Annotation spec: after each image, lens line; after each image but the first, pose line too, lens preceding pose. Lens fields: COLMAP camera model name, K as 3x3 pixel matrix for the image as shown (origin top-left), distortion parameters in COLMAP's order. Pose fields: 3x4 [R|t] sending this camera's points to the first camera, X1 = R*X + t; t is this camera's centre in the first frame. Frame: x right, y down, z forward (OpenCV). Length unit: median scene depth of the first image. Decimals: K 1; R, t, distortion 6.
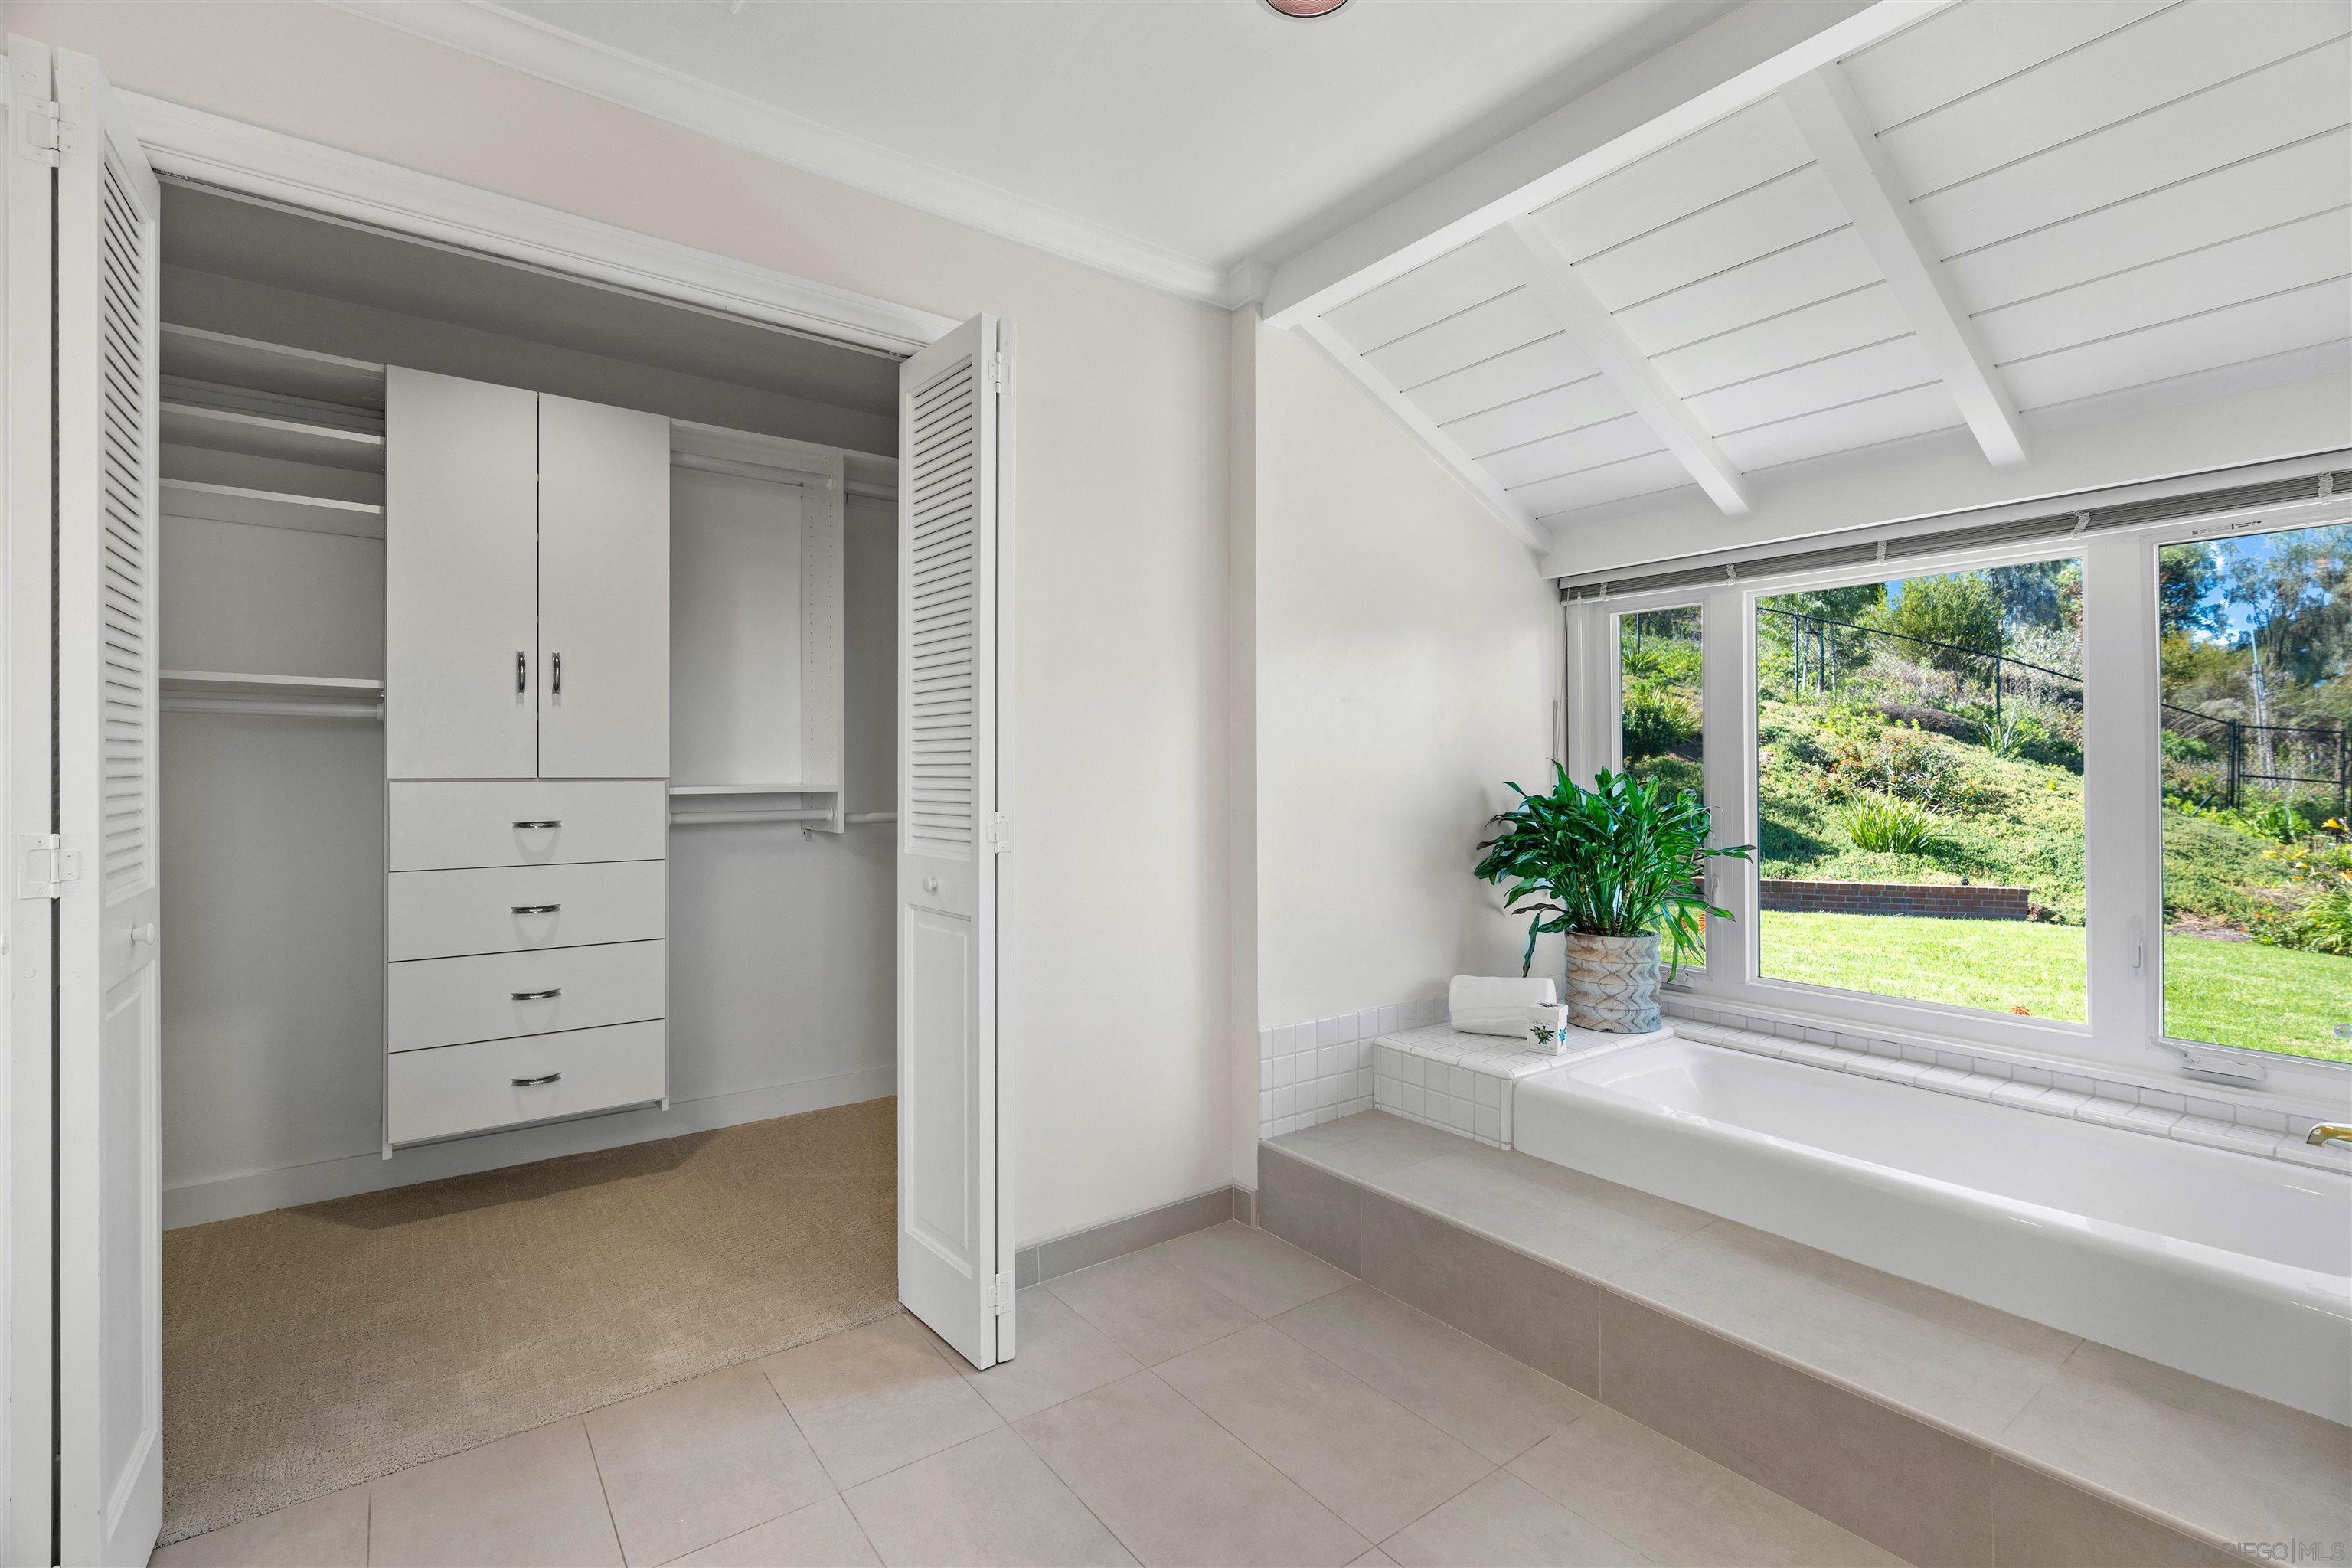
lens RADIAL K [[1064.7, 0, 1193.6], [0, 1064.7, 766.1], [0, 0, 1]] dist [-0.001538, 0.000332]
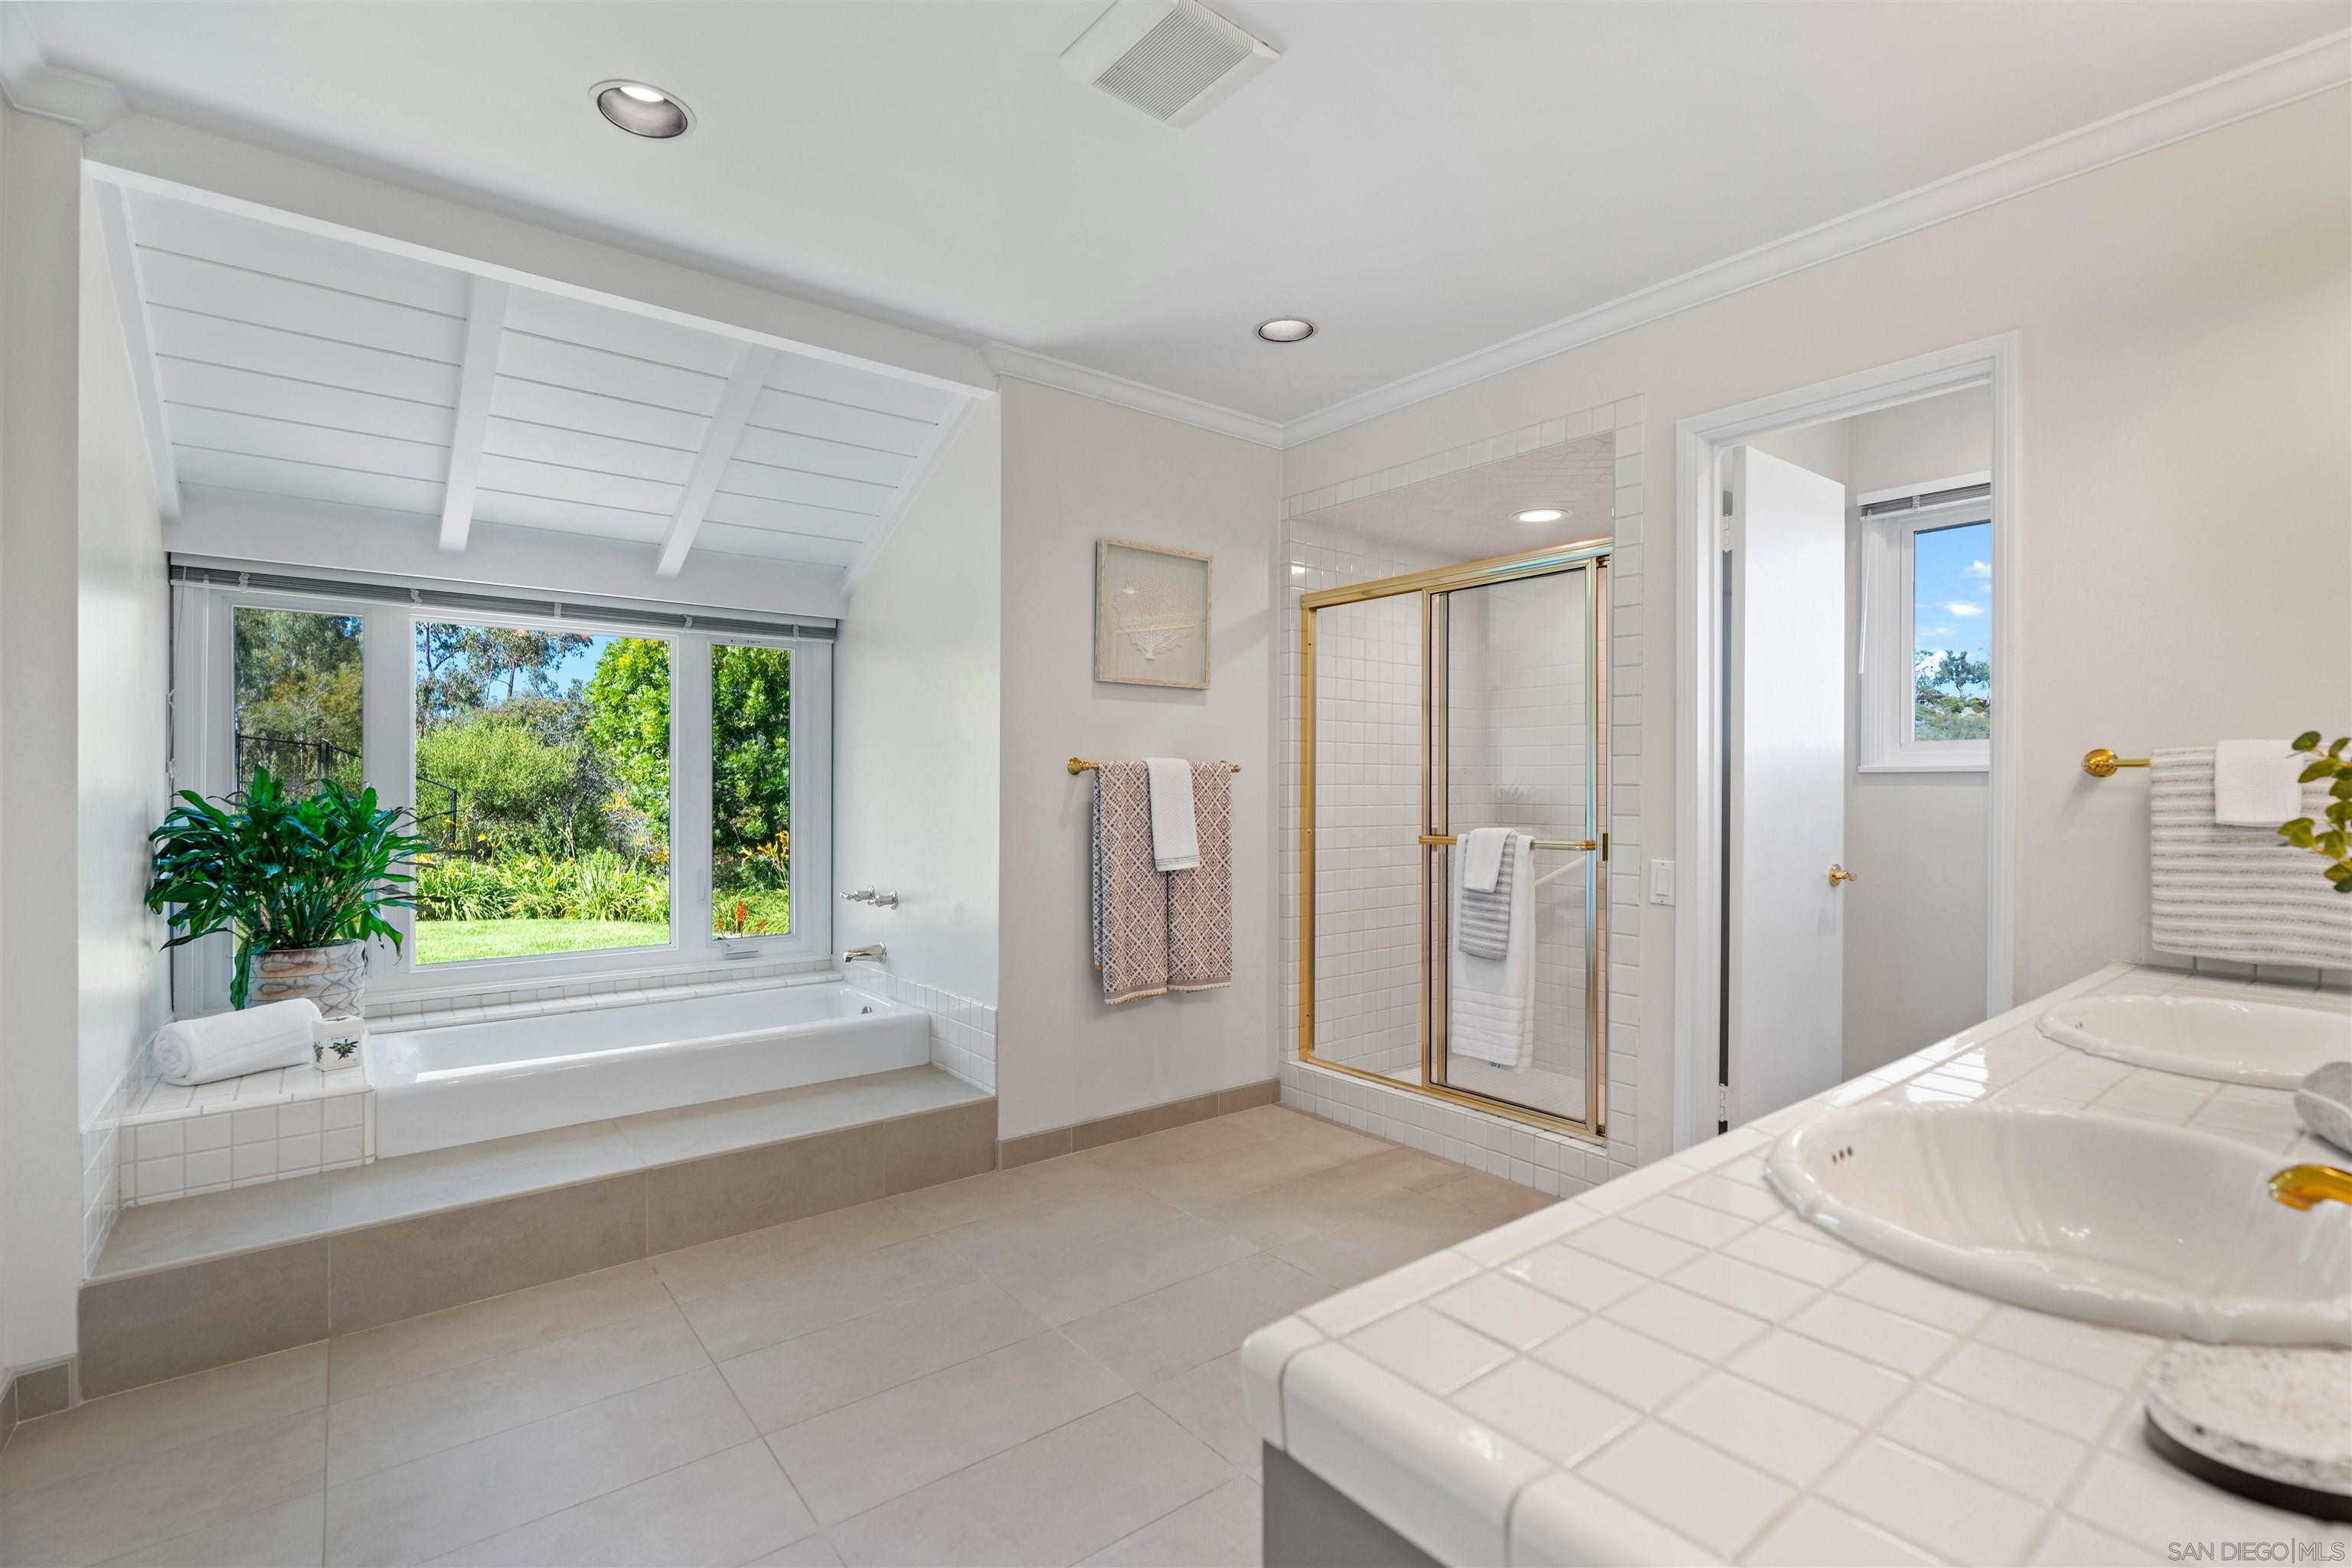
lens RADIAL K [[1055.5, 0, 1174.4], [0, 1055.5, 767.7], [0, 0, 1]] dist [-0.000899, 0.000211]
pose [[-0.007893, 0.016915, 0.999826, -0.665240], [-0.005088, 0.999843, -0.016955, 0.008969], [-0.999956, -0.005221, -0.007805, 0.259673]]
